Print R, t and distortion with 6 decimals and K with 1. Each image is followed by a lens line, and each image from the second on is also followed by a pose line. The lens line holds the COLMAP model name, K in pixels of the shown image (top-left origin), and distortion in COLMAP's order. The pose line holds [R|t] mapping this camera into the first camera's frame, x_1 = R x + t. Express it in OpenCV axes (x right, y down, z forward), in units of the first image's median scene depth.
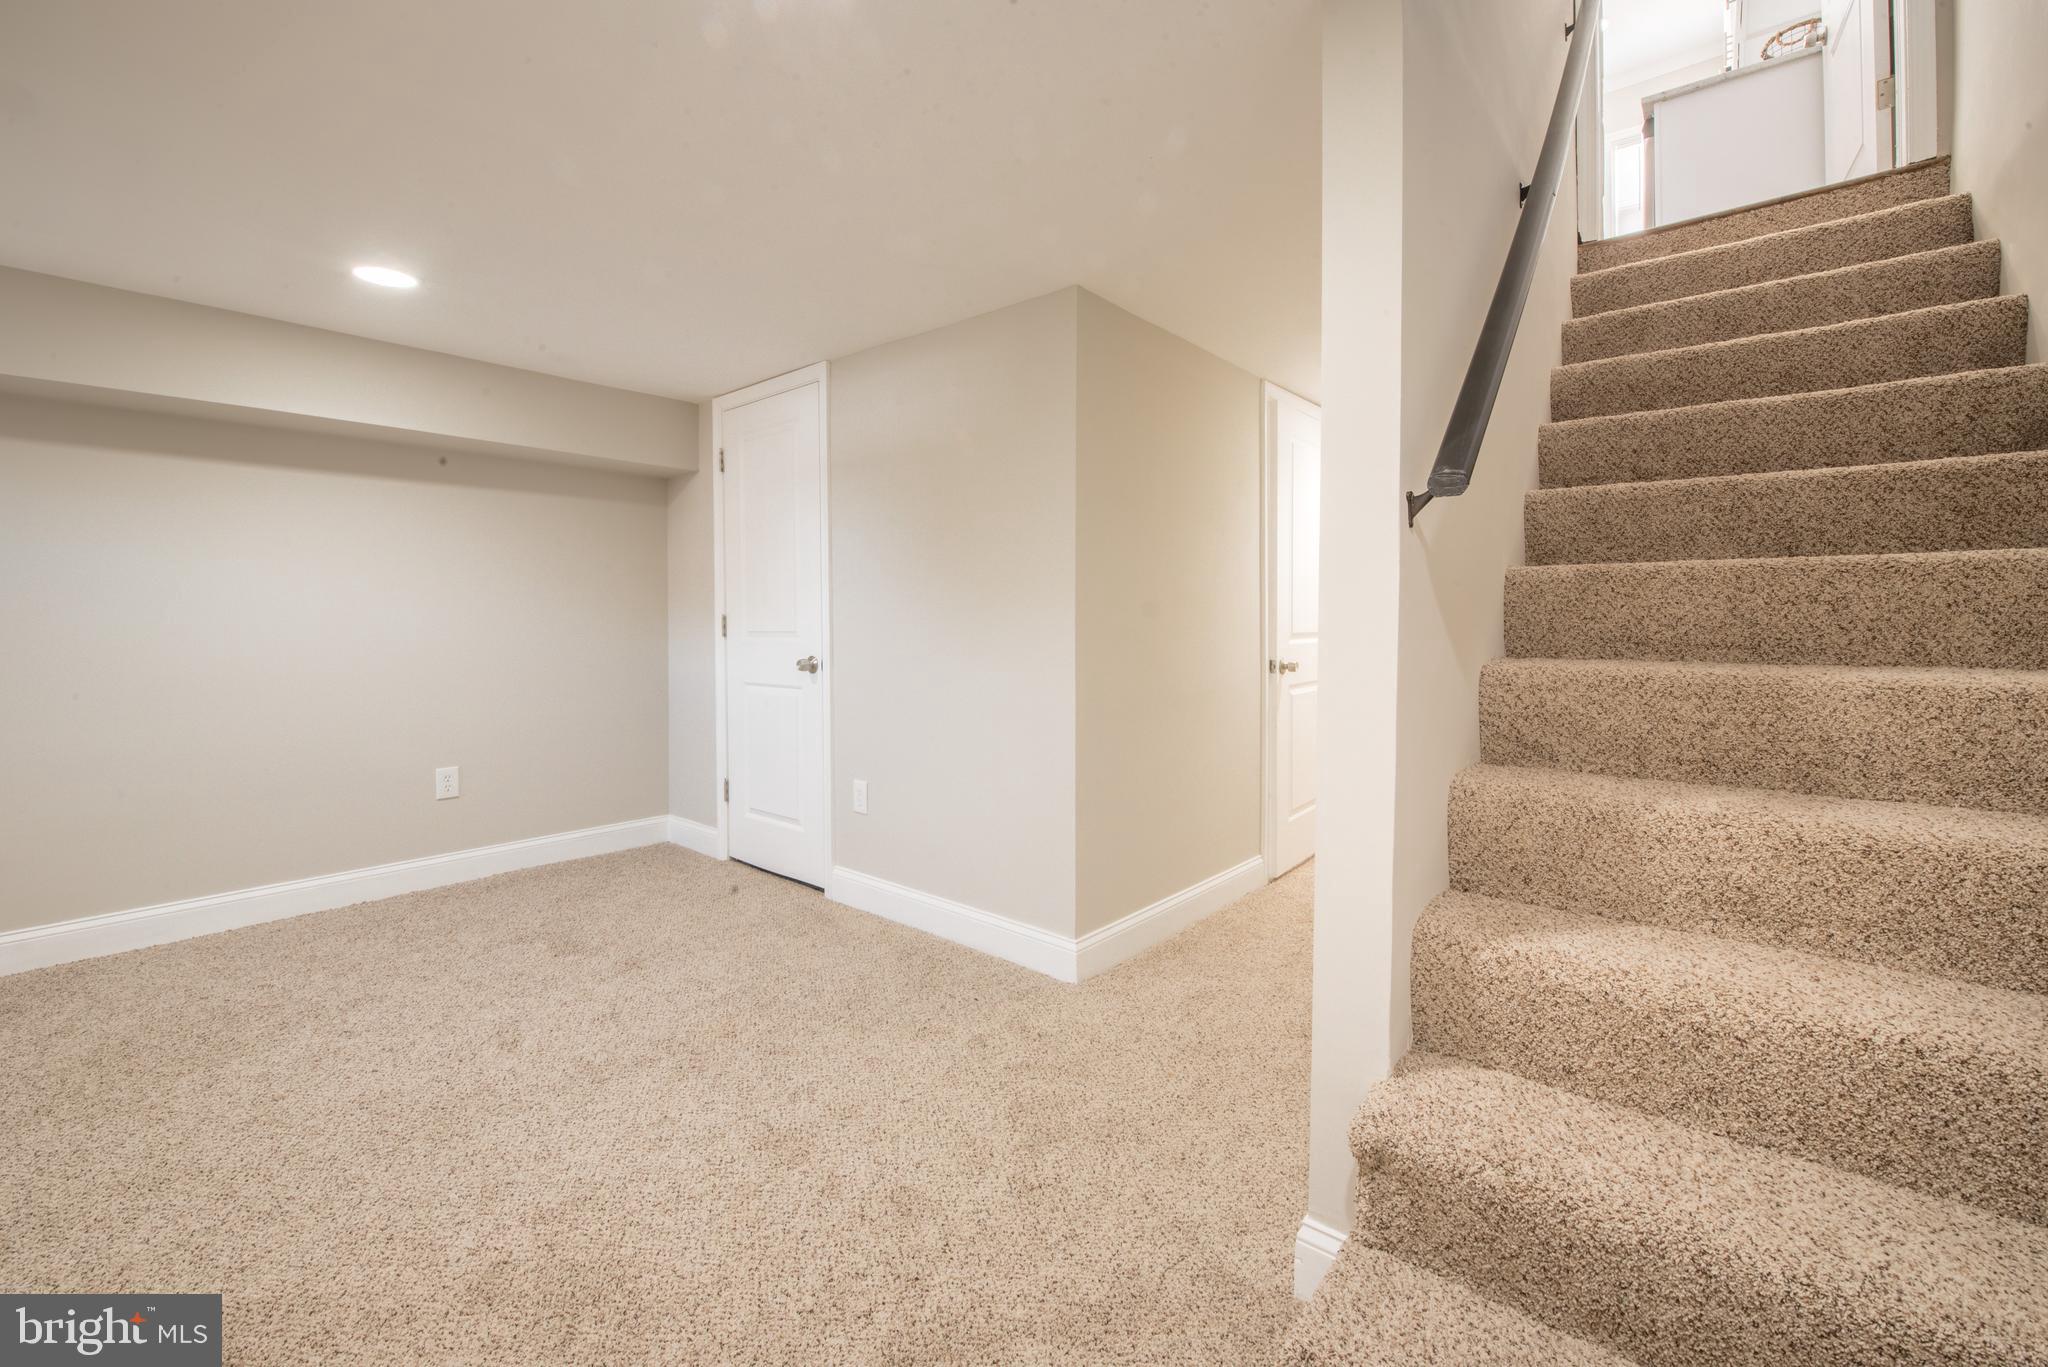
lens RADIAL K [[807.0, 0, 1024.9], [0, 807.0, 624.4], [0, 0, 1]] dist [-0.018593, -0.000244]
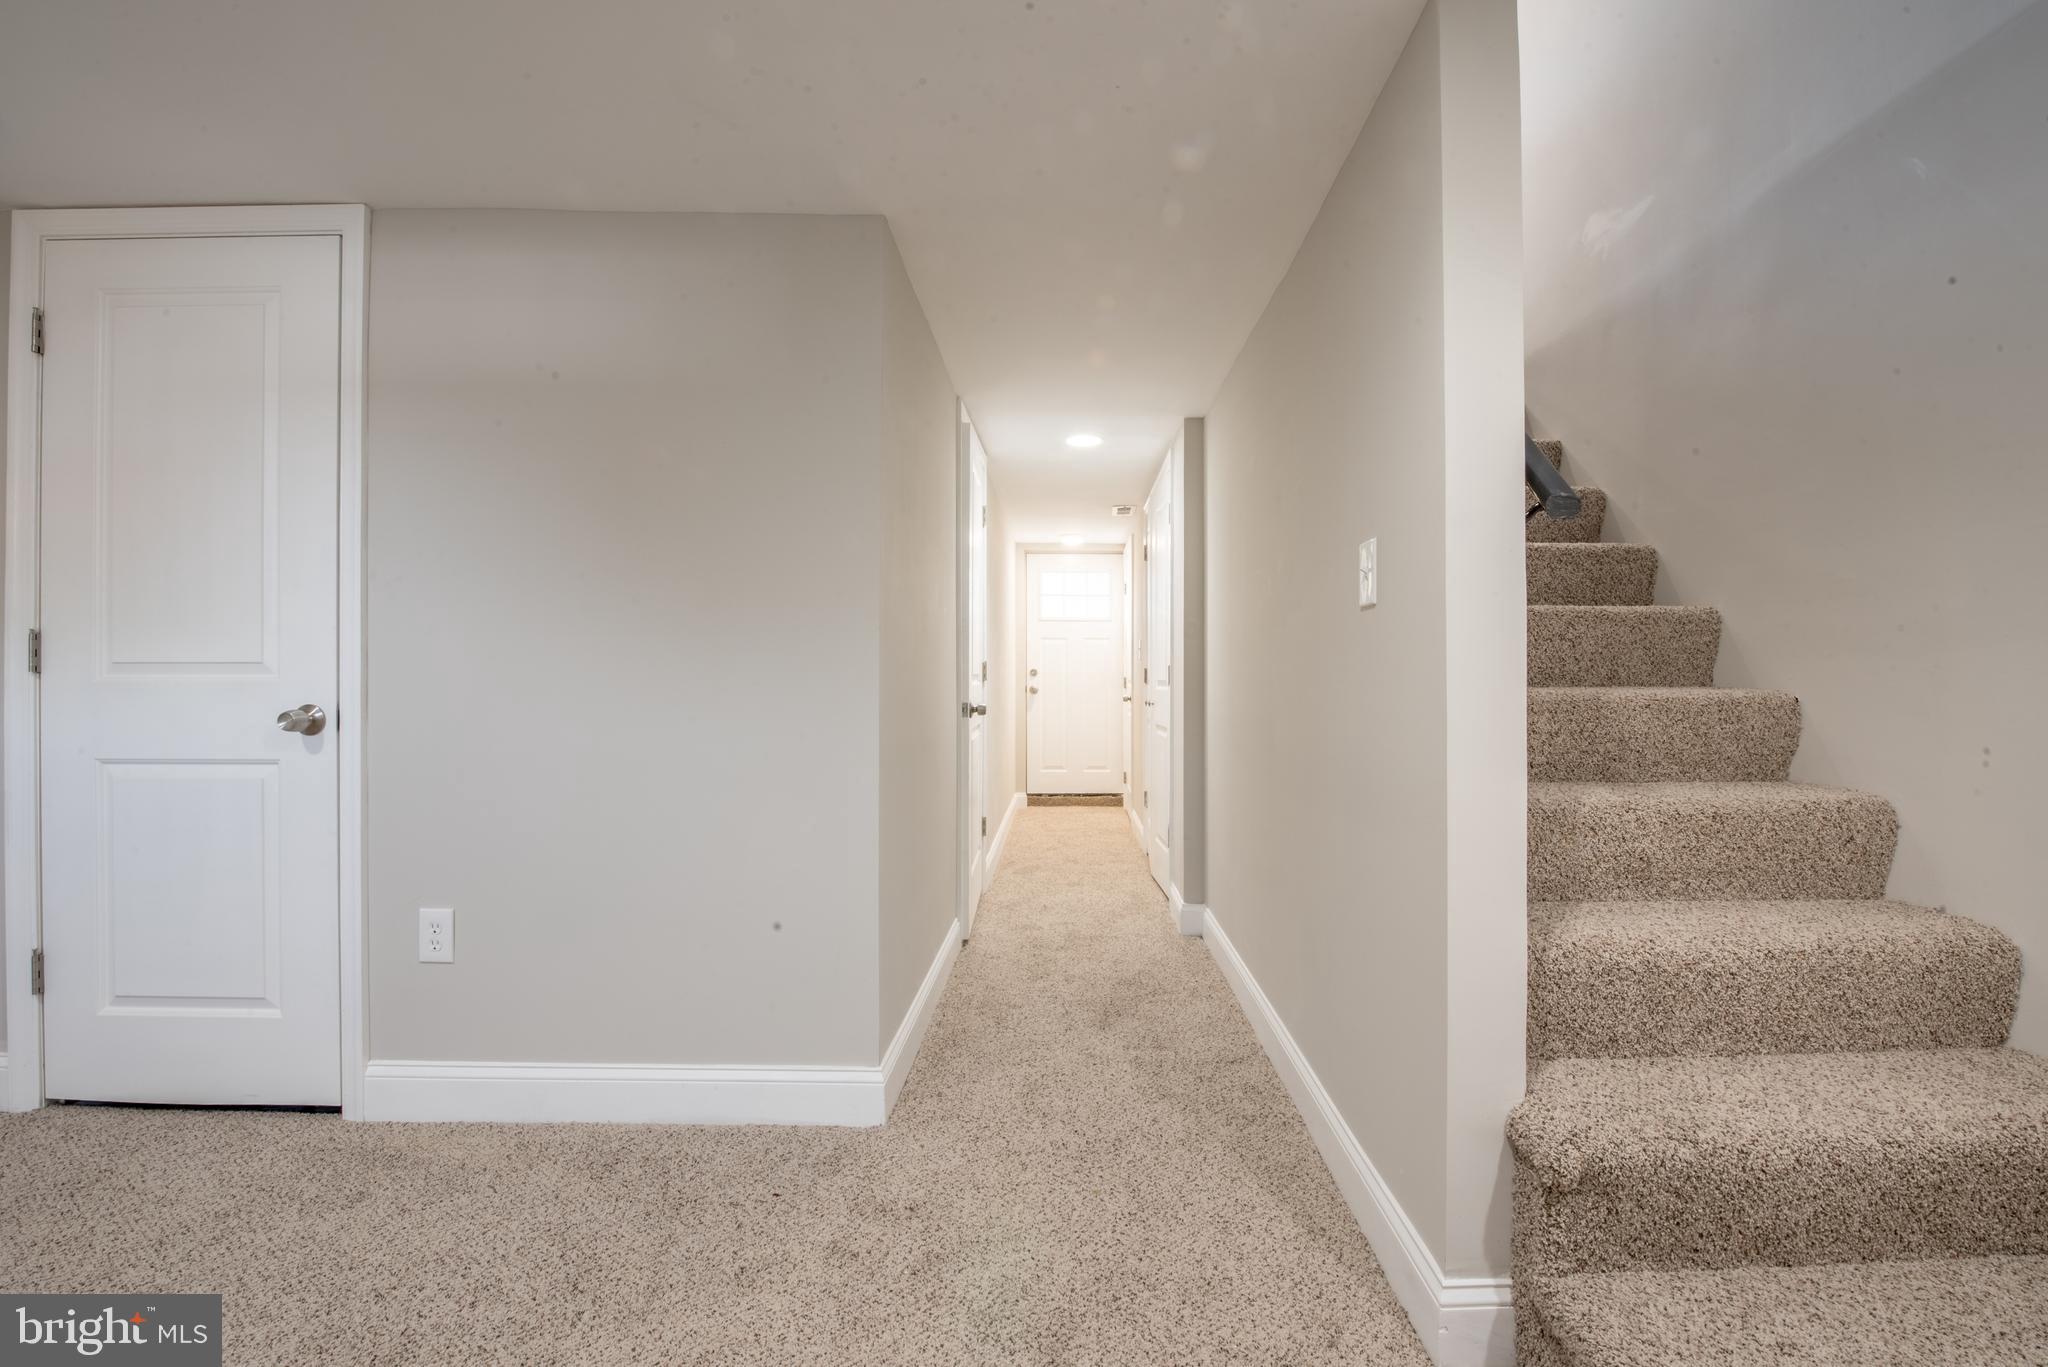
lens RADIAL K [[836.3, 0, 1019.3], [0, 836.3, 664.6], [0, 0, 1]] dist [-0.019330, -0.000511]
pose [[0.765770, 0.016235, 0.642910, -0.359319], [-0.004637, 0.999795, -0.019725, 0.027630], [-0.643098, 0.012124, 0.765688, 0.317493]]
